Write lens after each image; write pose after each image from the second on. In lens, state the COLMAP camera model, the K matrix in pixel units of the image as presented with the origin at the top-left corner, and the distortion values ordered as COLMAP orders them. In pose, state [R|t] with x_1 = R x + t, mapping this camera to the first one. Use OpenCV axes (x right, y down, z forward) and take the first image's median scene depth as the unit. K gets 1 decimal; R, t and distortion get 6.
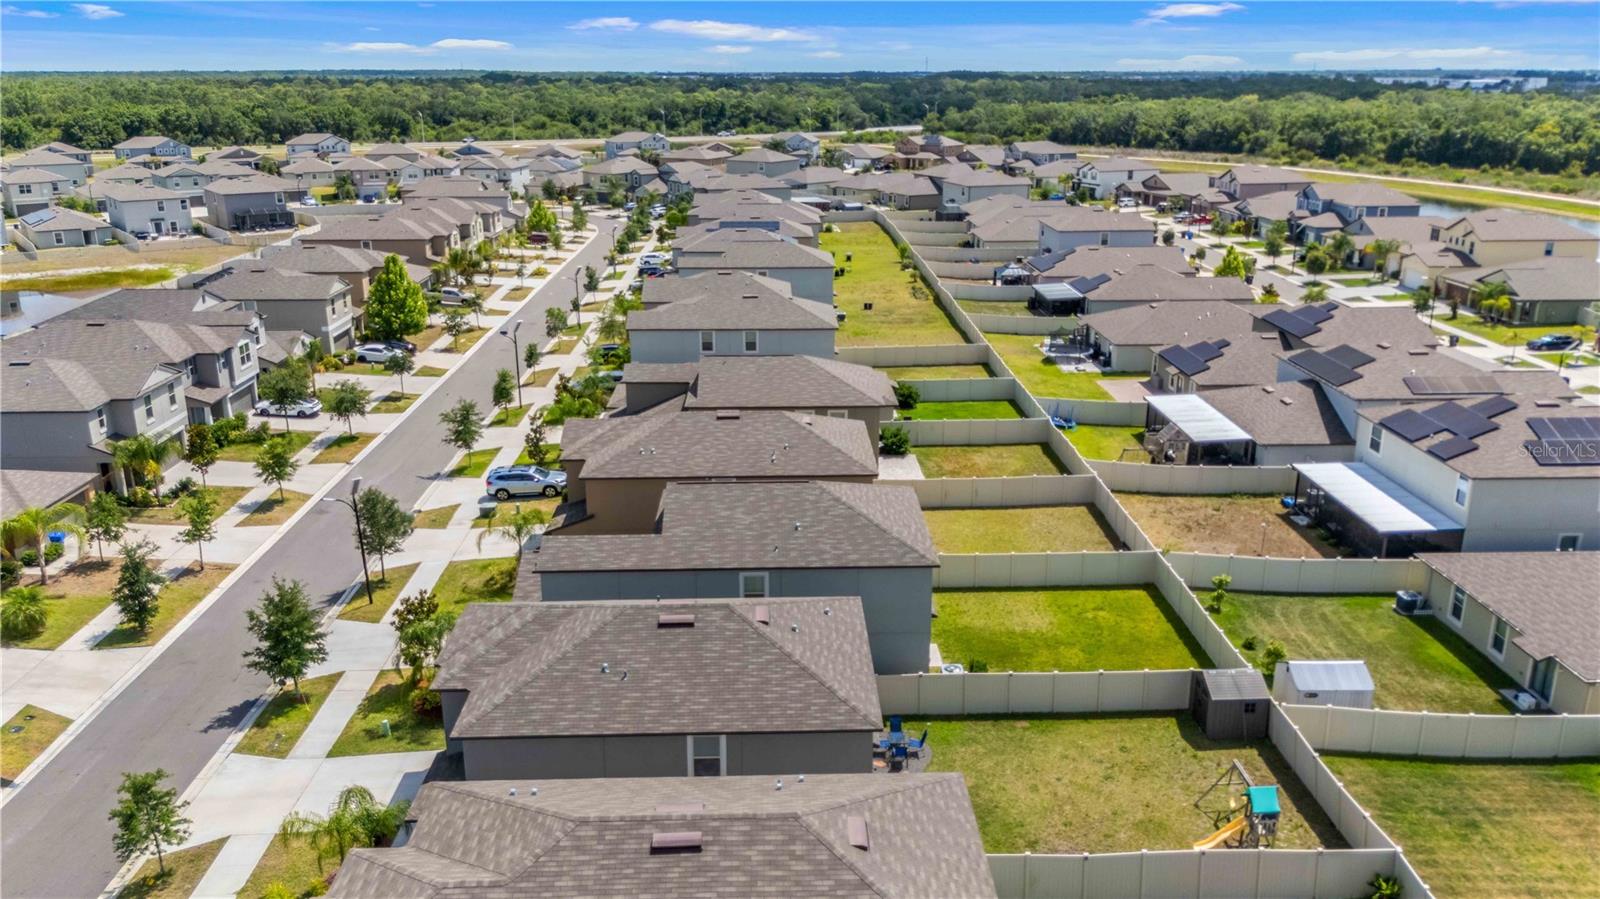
lens RADIAL K [[1141.2, 0, 800.0], [0, 1141.2, 449.5], [0, 0, 1]] dist [-0.002136, -0.000973]
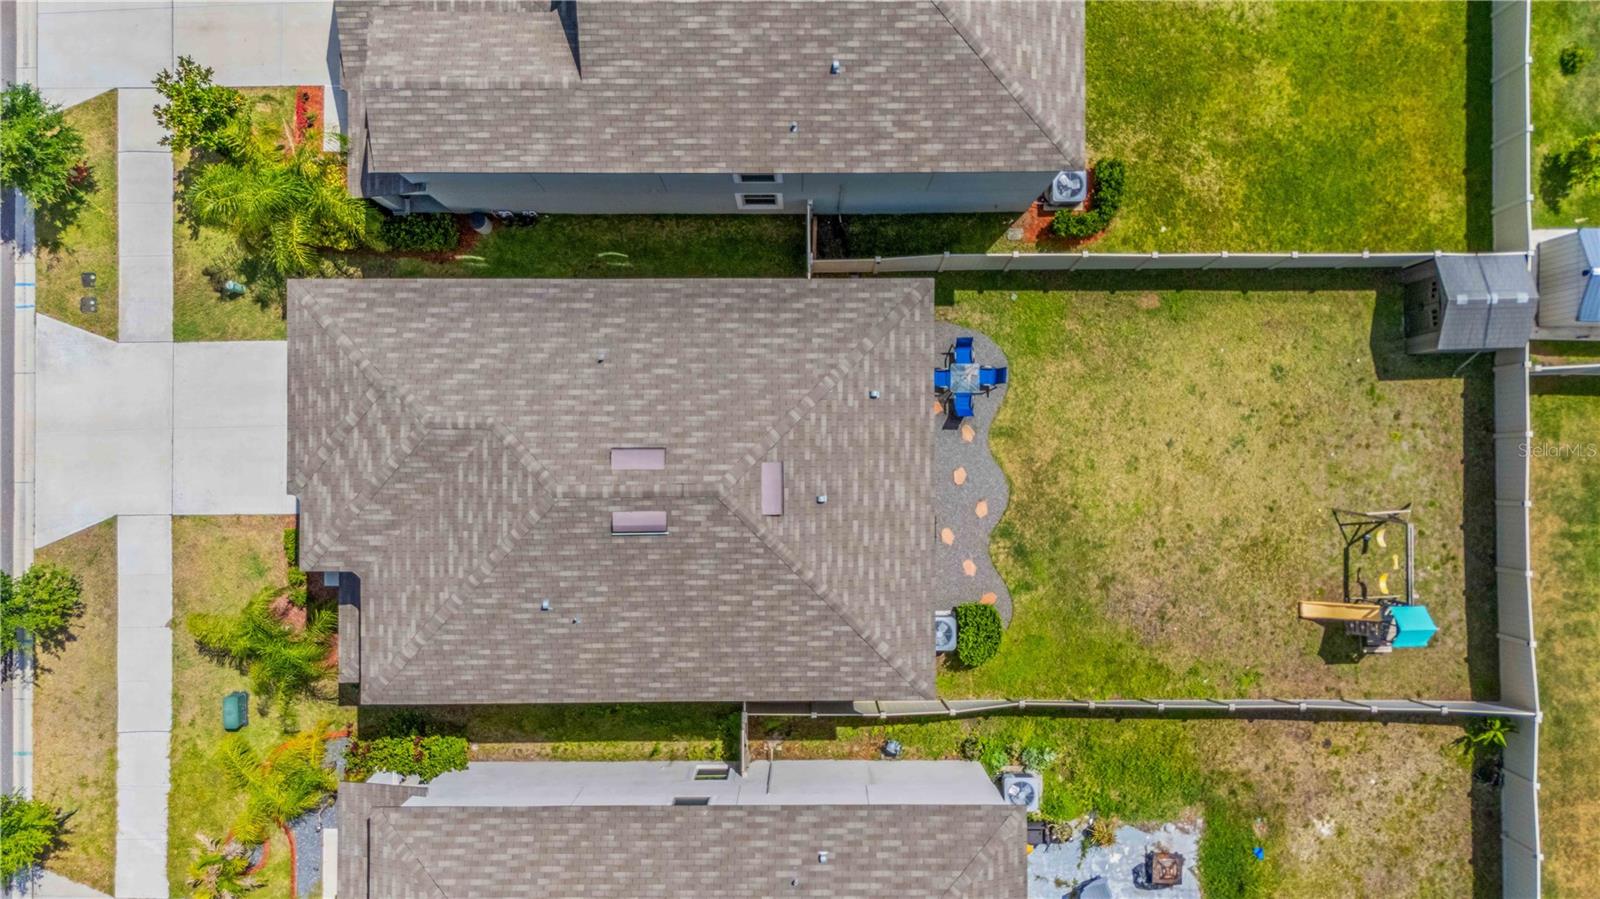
lens RADIAL K [[1192.5, 0, 800.0], [0, 1192.5, 449.5], [0, 0, 1]] dist [0.006232, -0.004623]
pose [[0.999713, 0.023768, -0.002970, -0.016619], [-0.005192, 0.336073, 0.941821, -0.519899], [0.023383, -0.941536, 0.336100, 0.845128]]
